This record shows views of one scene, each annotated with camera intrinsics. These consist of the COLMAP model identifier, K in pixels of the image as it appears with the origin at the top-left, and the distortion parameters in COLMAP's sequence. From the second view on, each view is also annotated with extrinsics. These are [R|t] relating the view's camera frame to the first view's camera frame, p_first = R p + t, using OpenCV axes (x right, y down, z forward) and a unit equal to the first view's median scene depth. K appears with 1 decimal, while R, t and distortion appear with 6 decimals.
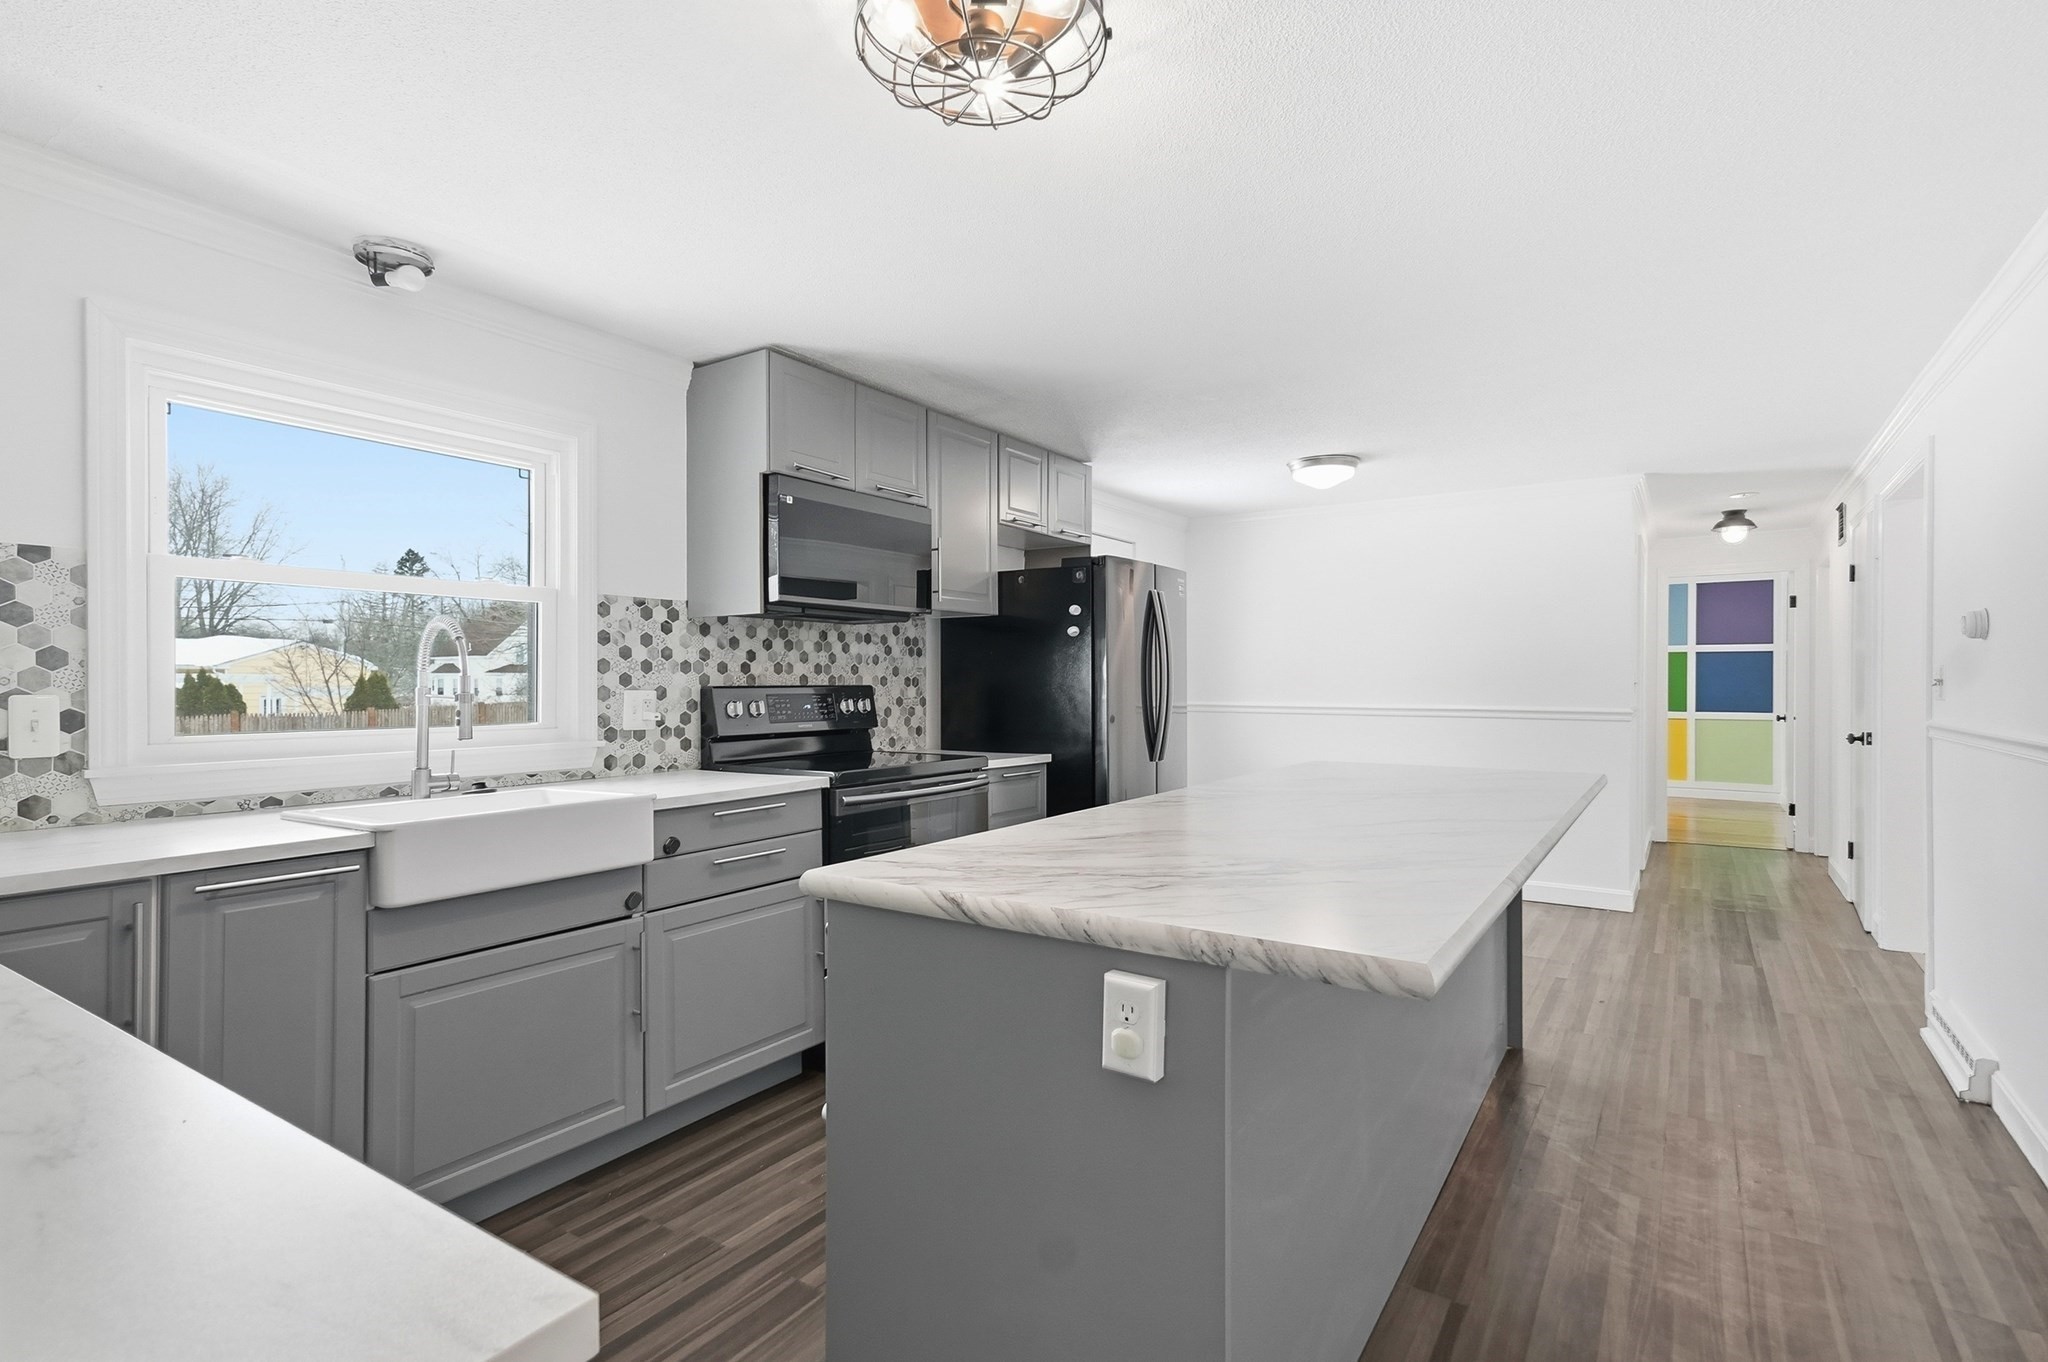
lens RADIAL K [[982.2, 0, 1015.1], [0, 982.2, 687.9], [0, 0, 1]] dist [0.025689, 0.000252]
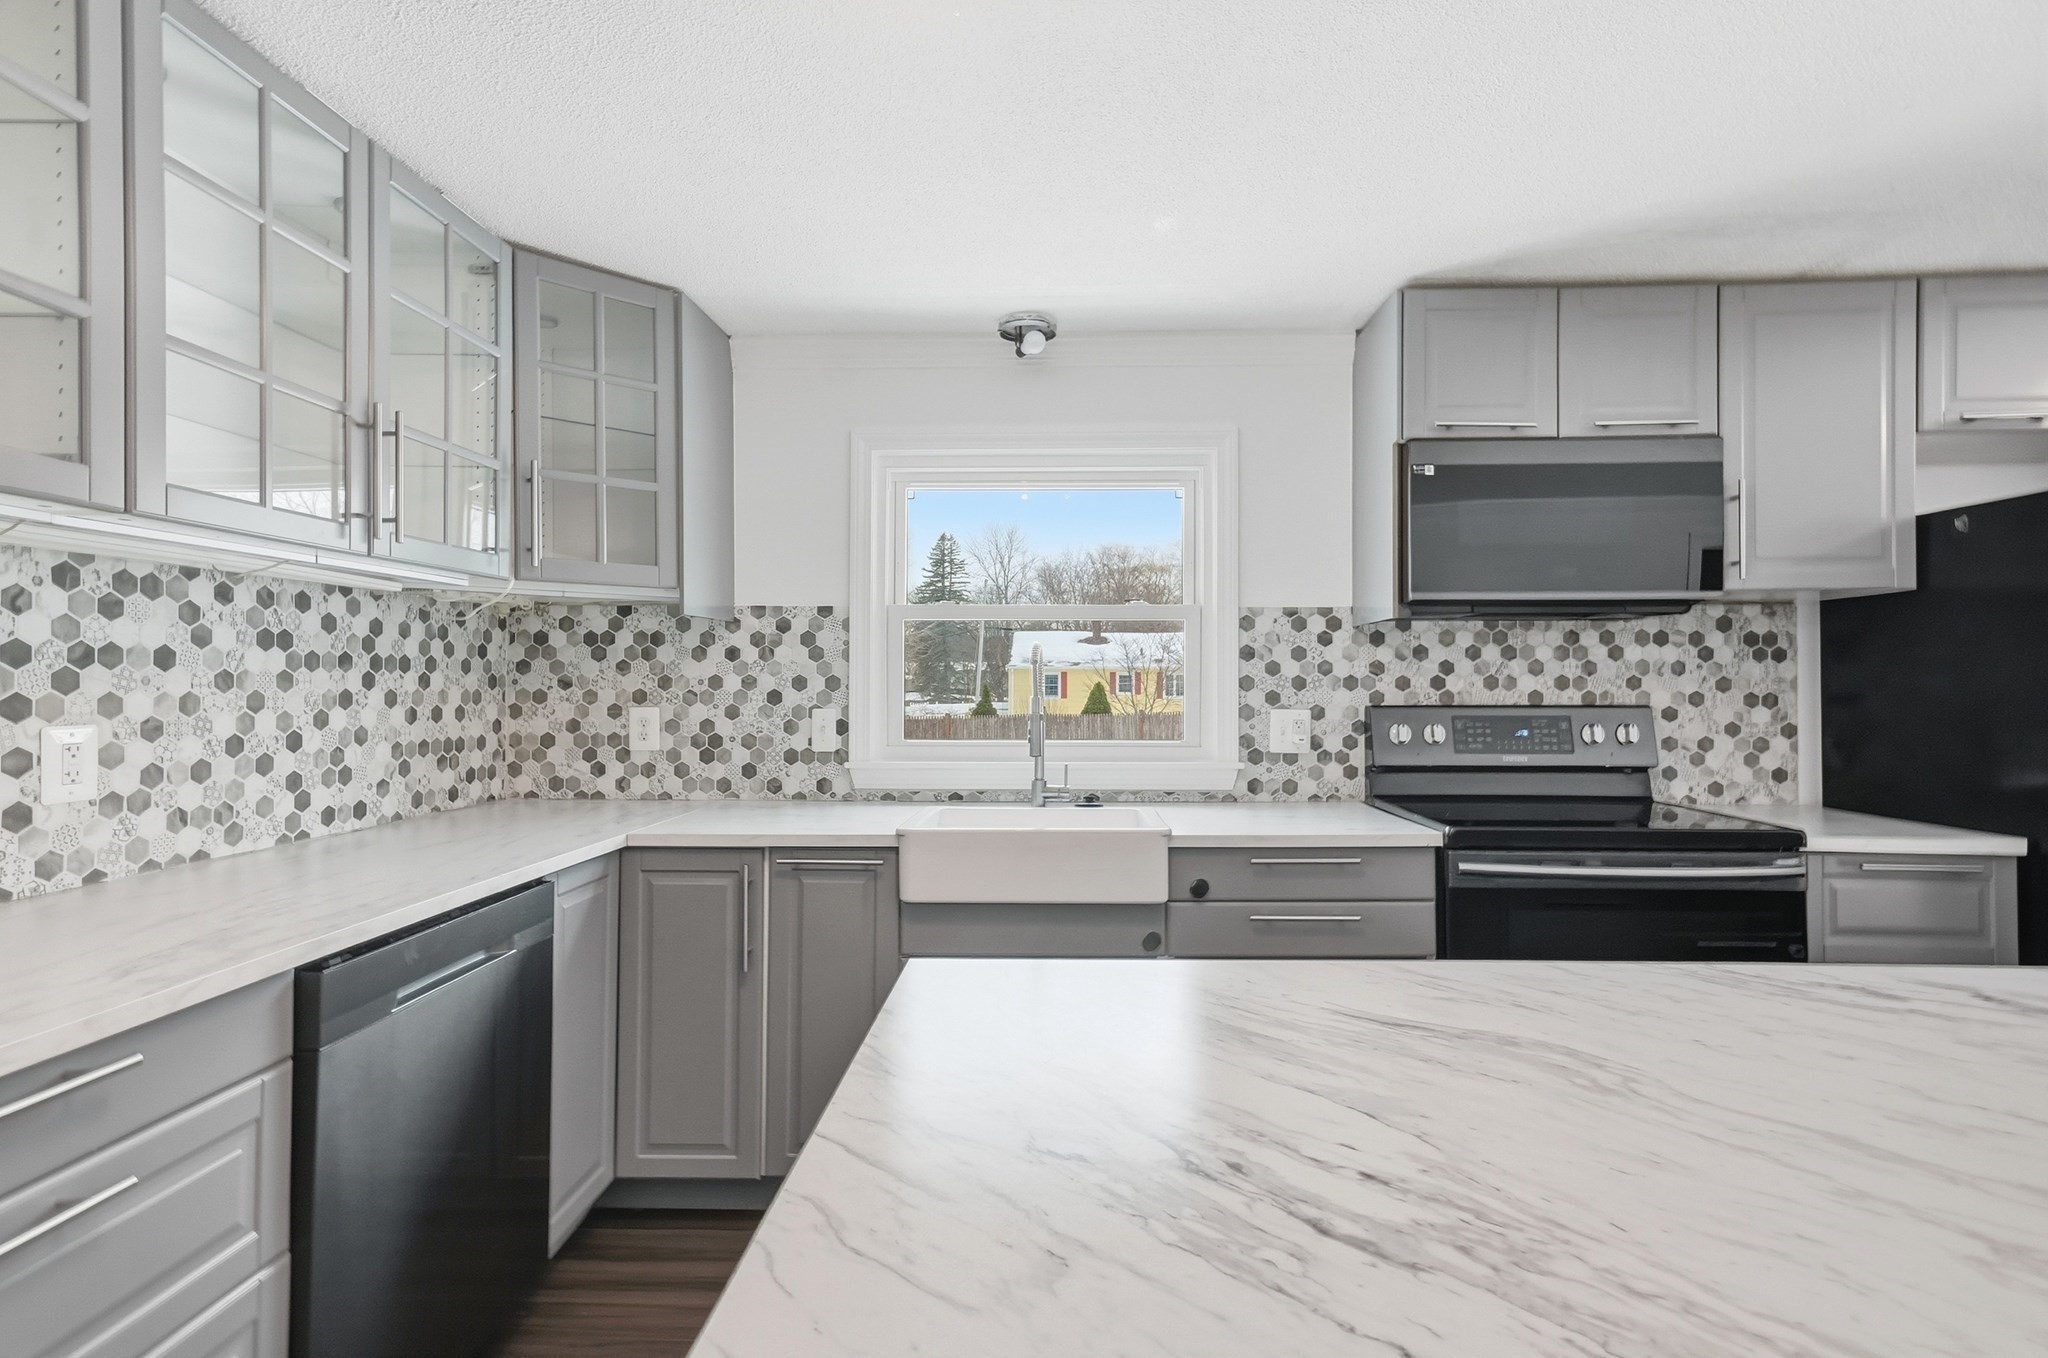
lens RADIAL K [[987.8, 0, 1029.9], [0, 987.8, 678.8], [0, 0, 1]] dist [0.022032, 0.000242]
pose [[0.550974, -0.002961, -0.834517, 0.230442], [-0.005080, 0.999963, -0.006902, -0.016796], [0.834507, 0.008042, 0.550939, 0.275880]]
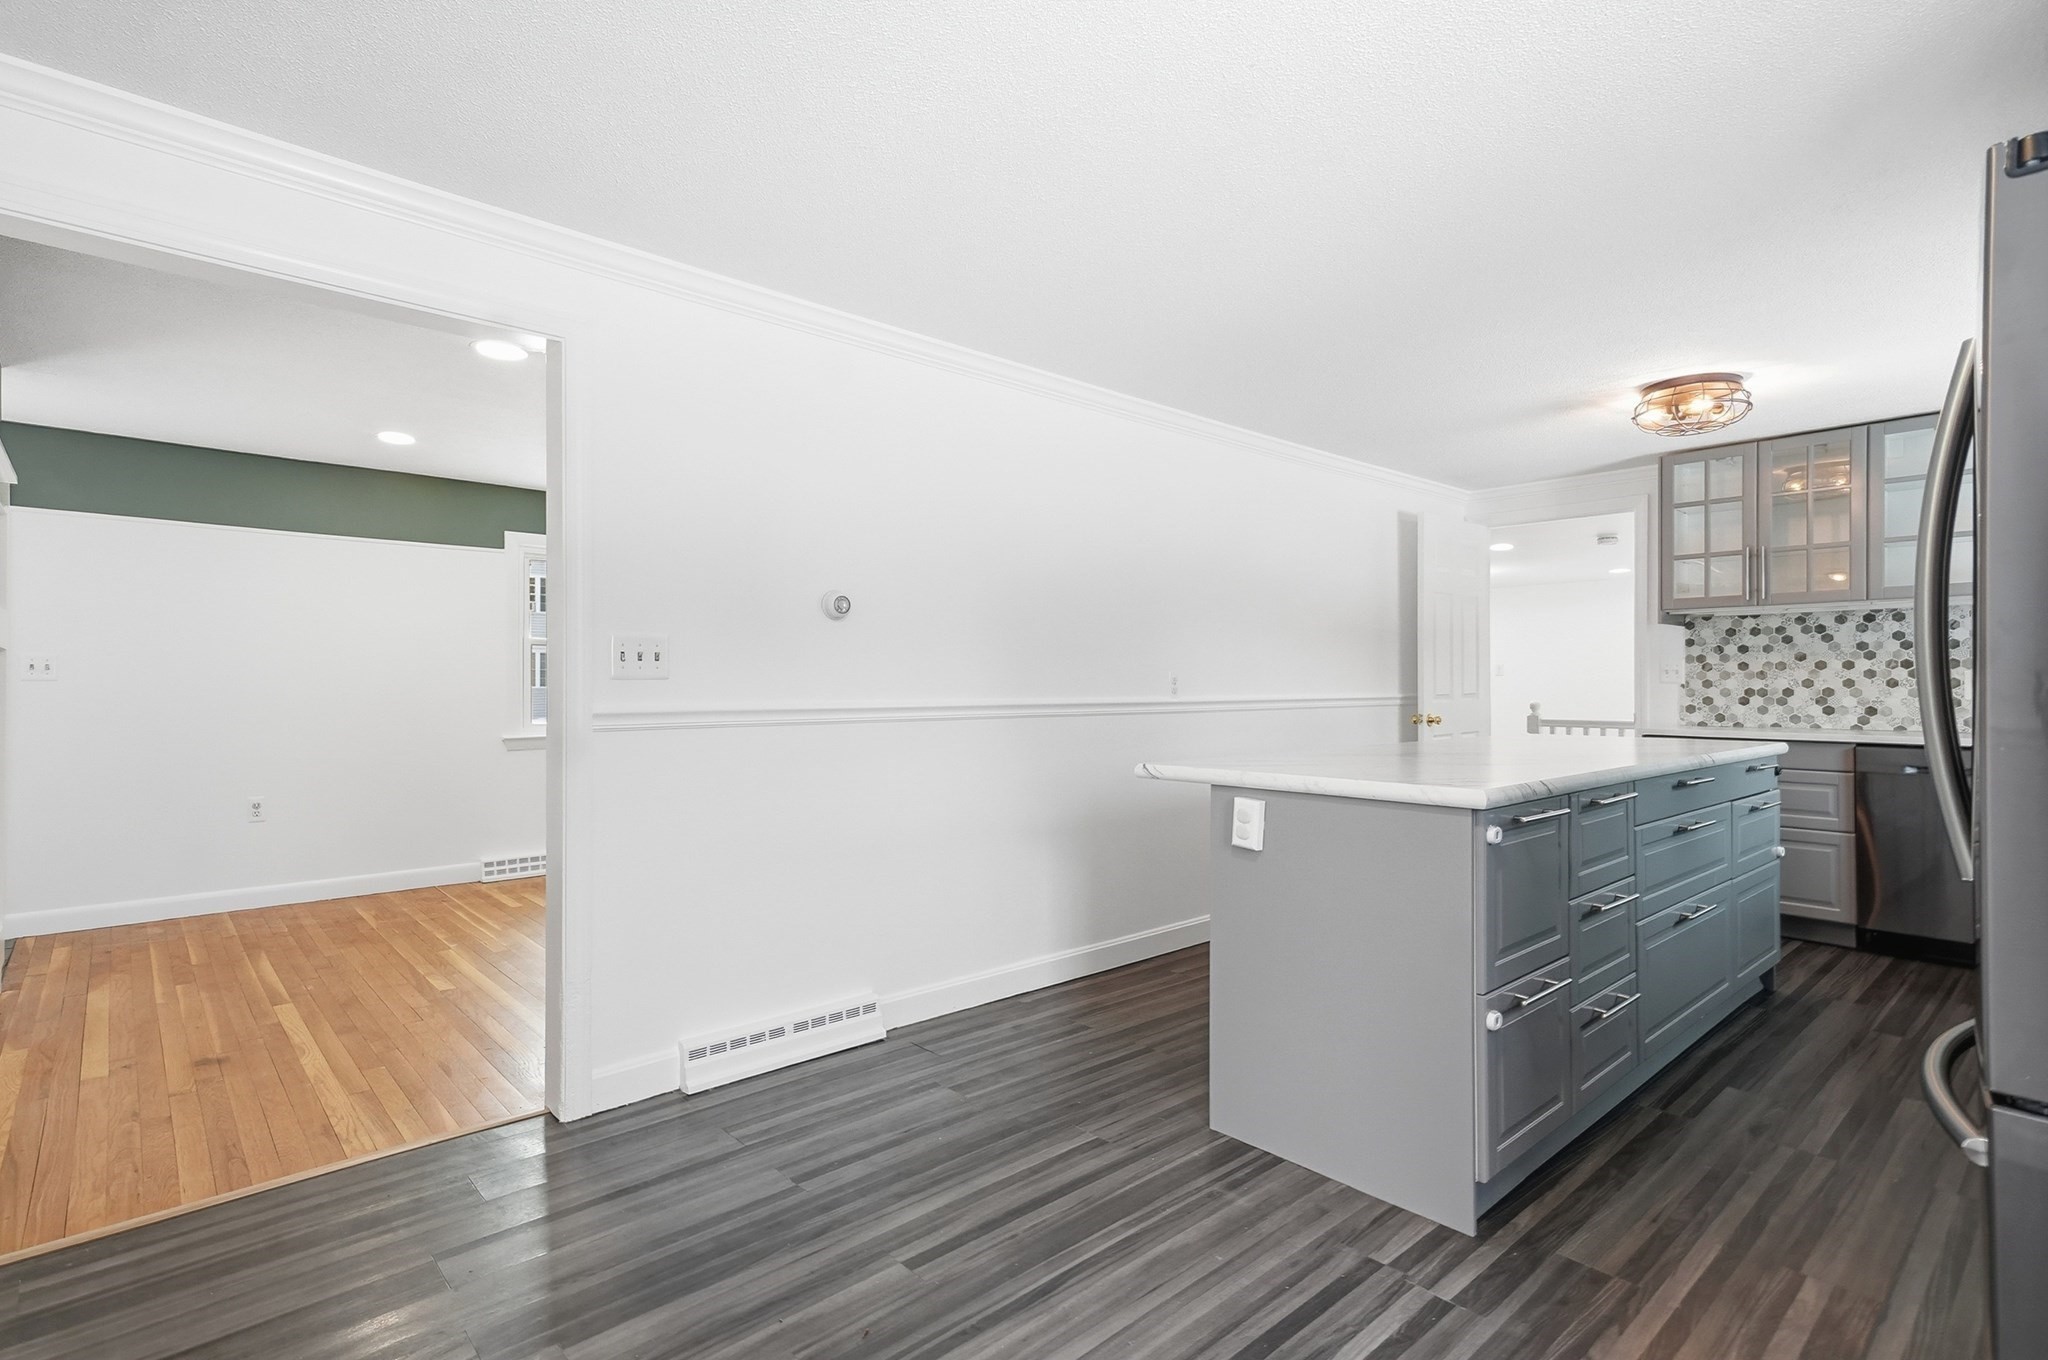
lens RADIAL K [[991.6, 0, 1045.9], [0, 991.6, 675.8], [0, 0, 1]] dist [0.021291, -0.000730]
pose [[-0.976451, 0.000339, 0.215741, 0.445013], [0.000054, 0.999999, -0.001325, 0.013621], [-0.215741, -0.001282, -0.976450, 1.682085]]
